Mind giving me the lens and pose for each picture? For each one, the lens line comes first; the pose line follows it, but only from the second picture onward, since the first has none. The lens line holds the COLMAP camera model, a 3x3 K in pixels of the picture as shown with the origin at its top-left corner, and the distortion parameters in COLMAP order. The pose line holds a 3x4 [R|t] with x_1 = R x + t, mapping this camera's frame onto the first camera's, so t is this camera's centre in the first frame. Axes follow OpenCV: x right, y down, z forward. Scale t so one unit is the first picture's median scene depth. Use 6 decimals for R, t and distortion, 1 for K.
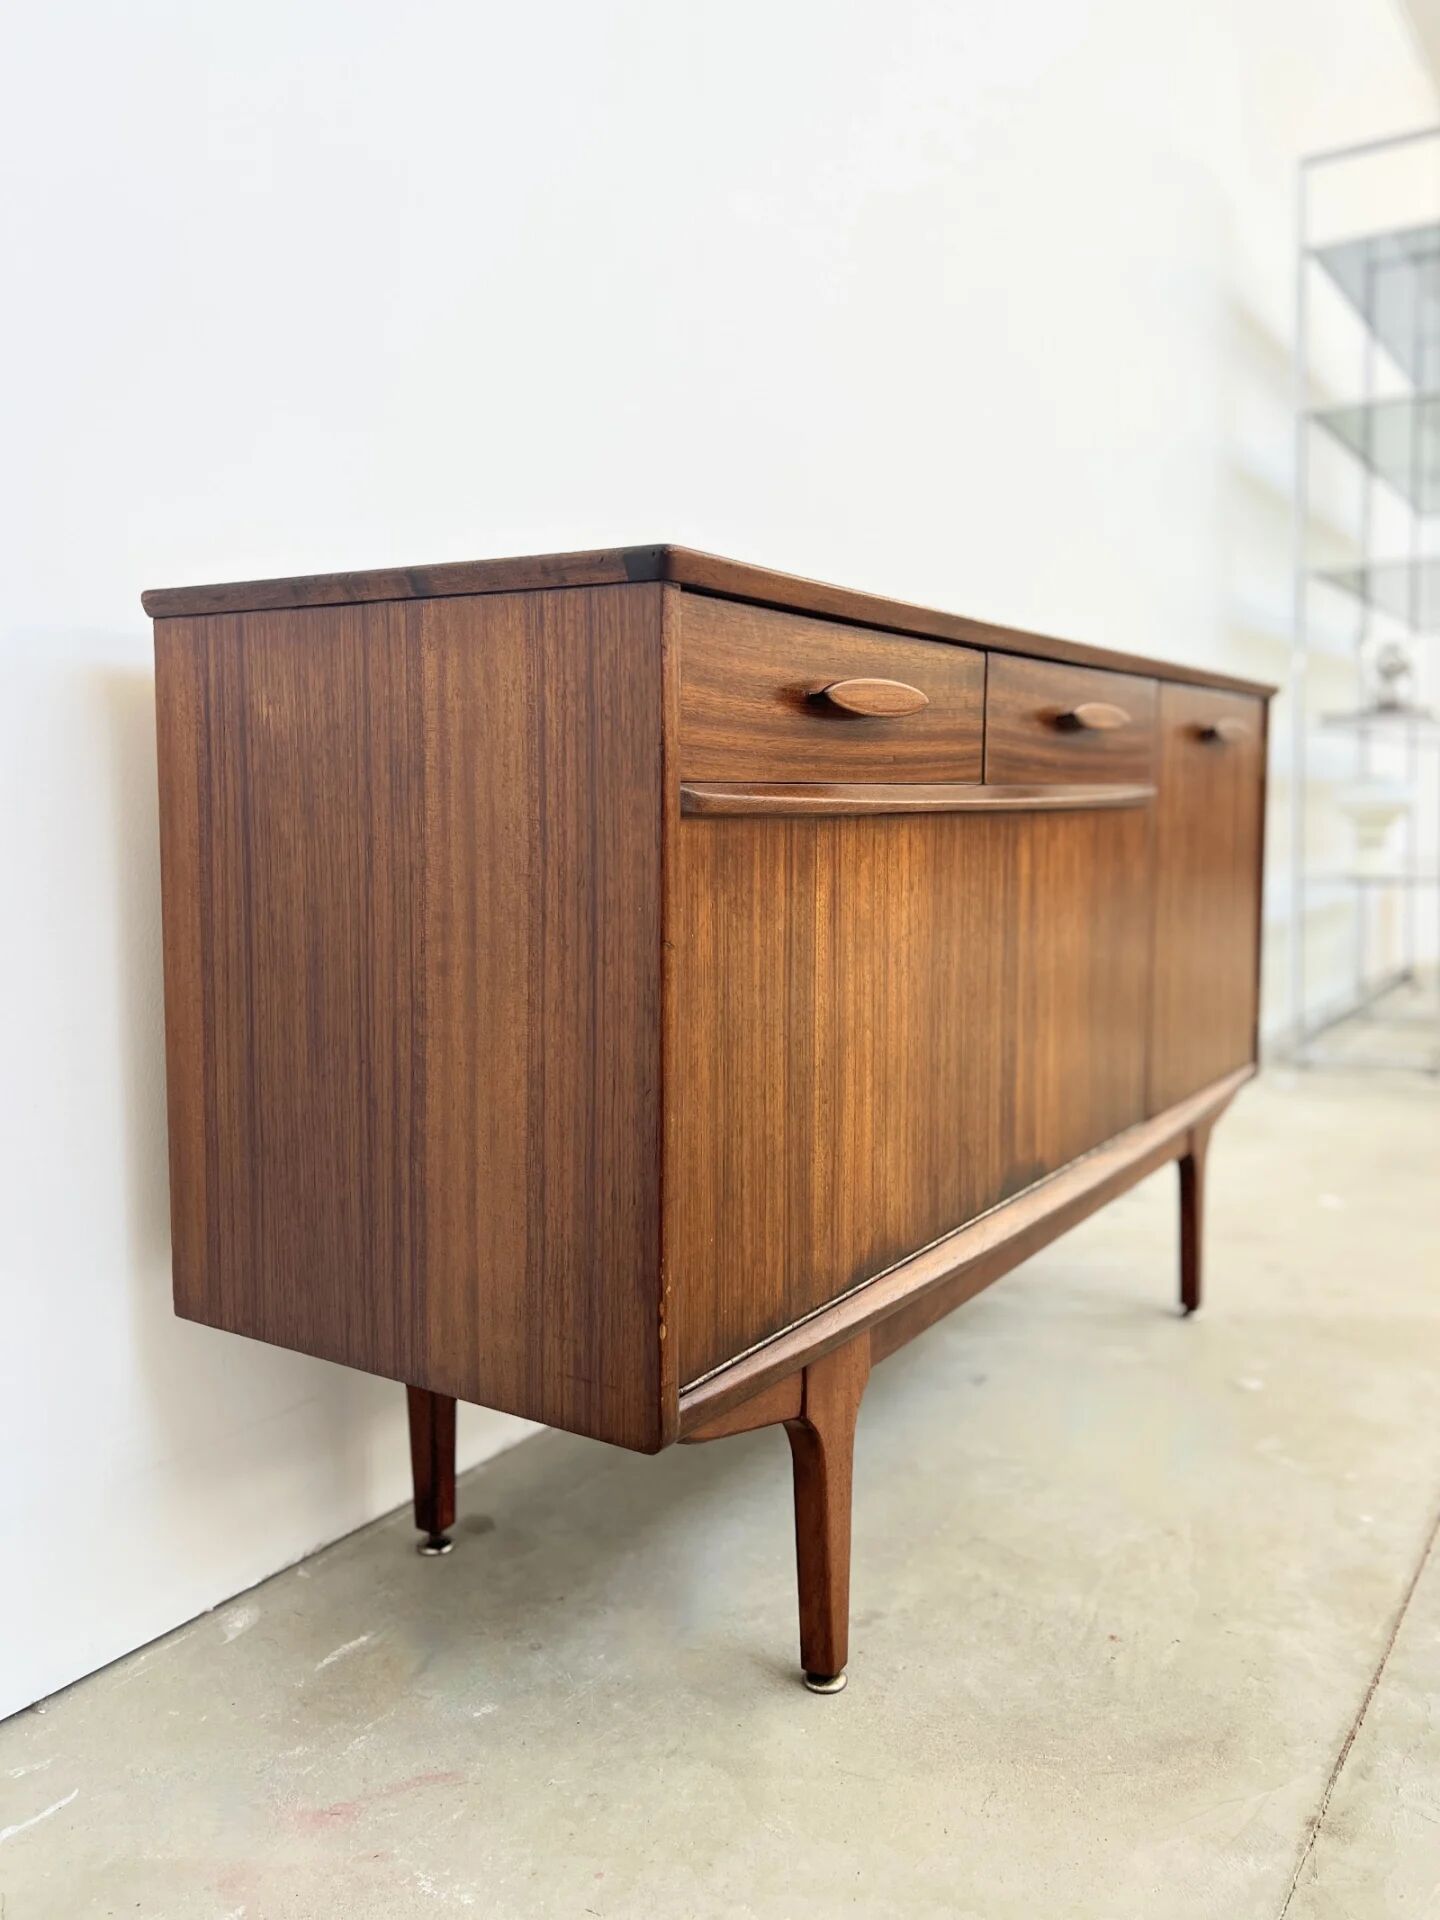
lens RADIAL K [[1521.0, 0, 737.6], [0, 1521.0, 904.8], [0, 0, 1]] dist [0.059909, -0.065183]
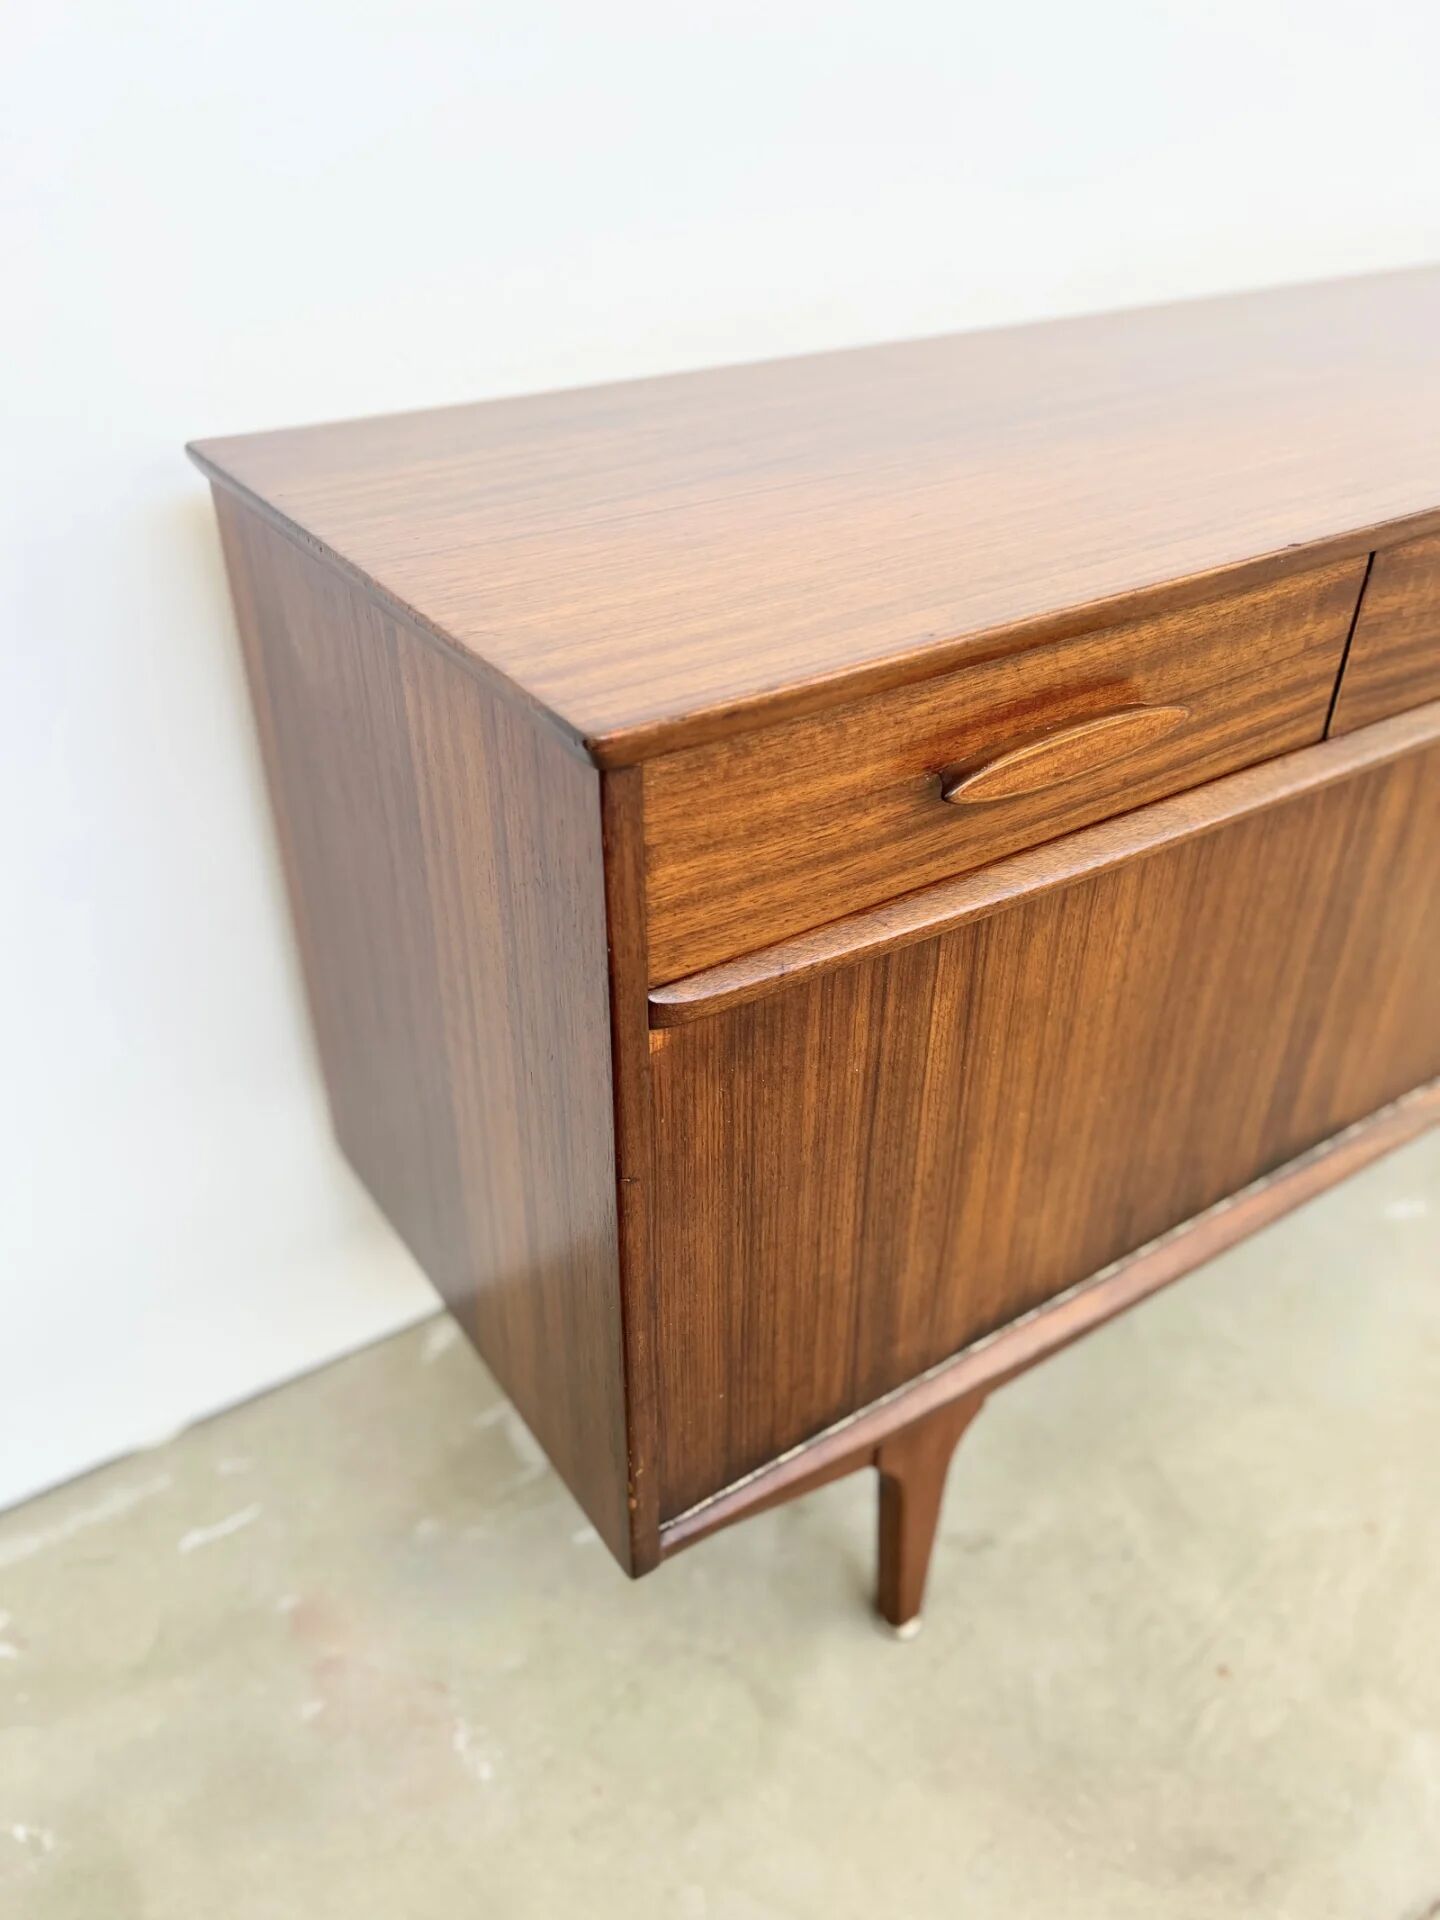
lens RADIAL K [[1445.6, 0, 714.2], [0, 1445.6, 957.2], [0, 0, 1]] dist [0.081747, -0.100187]
pose [[0.917618, 0.221579, -0.329969, 0.178447], [-0.032574, 0.869321, 0.493174, -0.366708], [0.396126, -0.441797, 0.804922, 0.398840]]
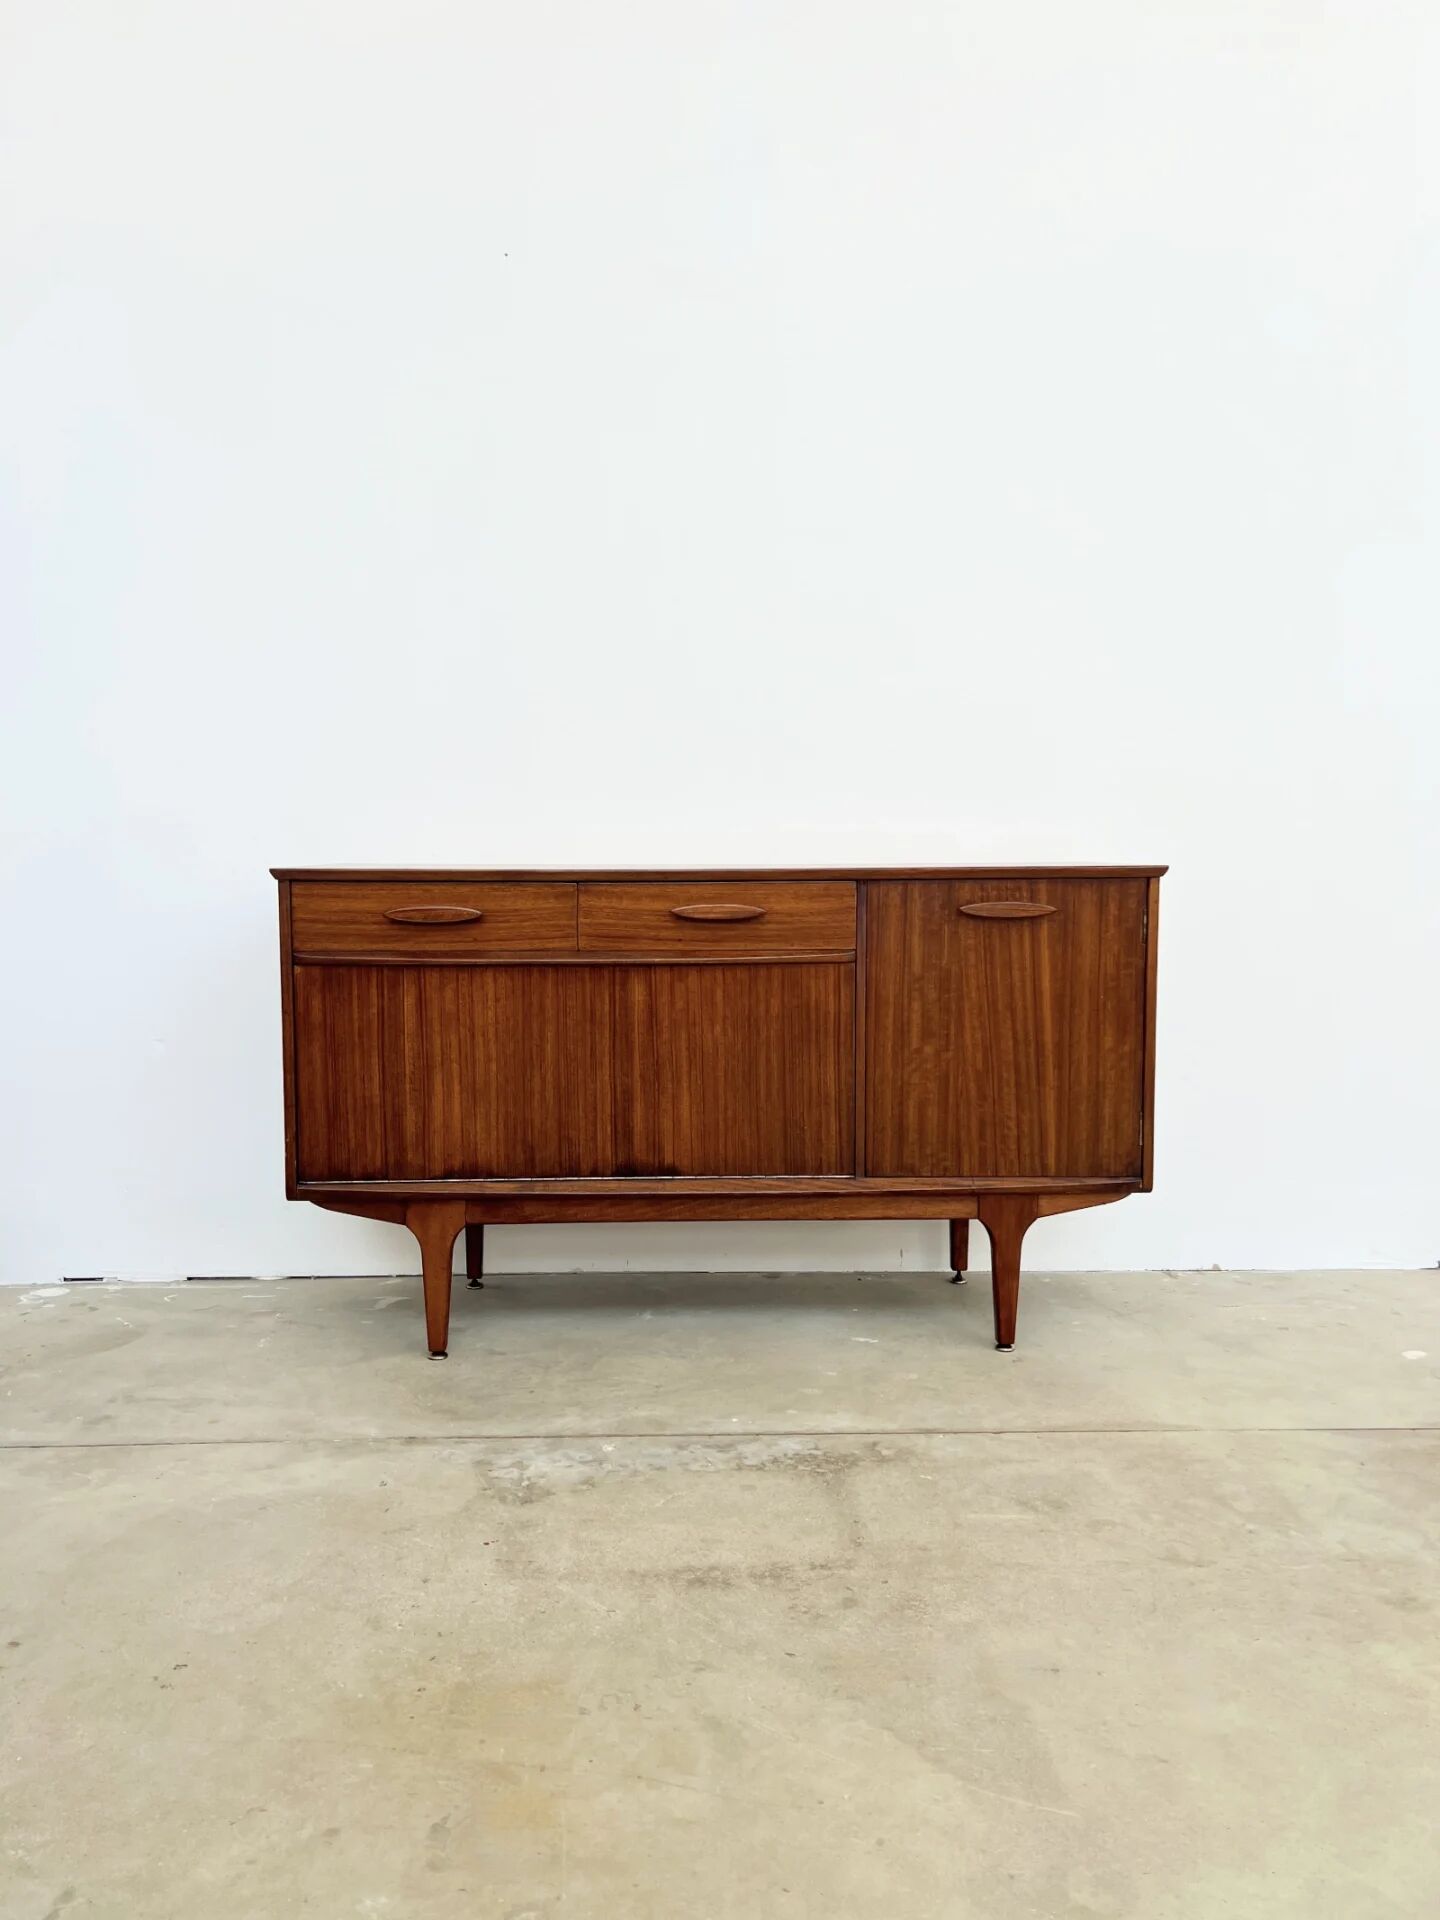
lens RADIAL K [[1426.8, 0, 719.2], [0, 1426.8, 954.0], [0, 0, 1]] dist [0.095900, -0.058264]
pose [[0.562534, 0.063360, -0.824343, 2.087090], [-0.060197, 0.997552, 0.035595, -0.179323], [0.824580, 0.029599, 0.564971, 0.160245]]
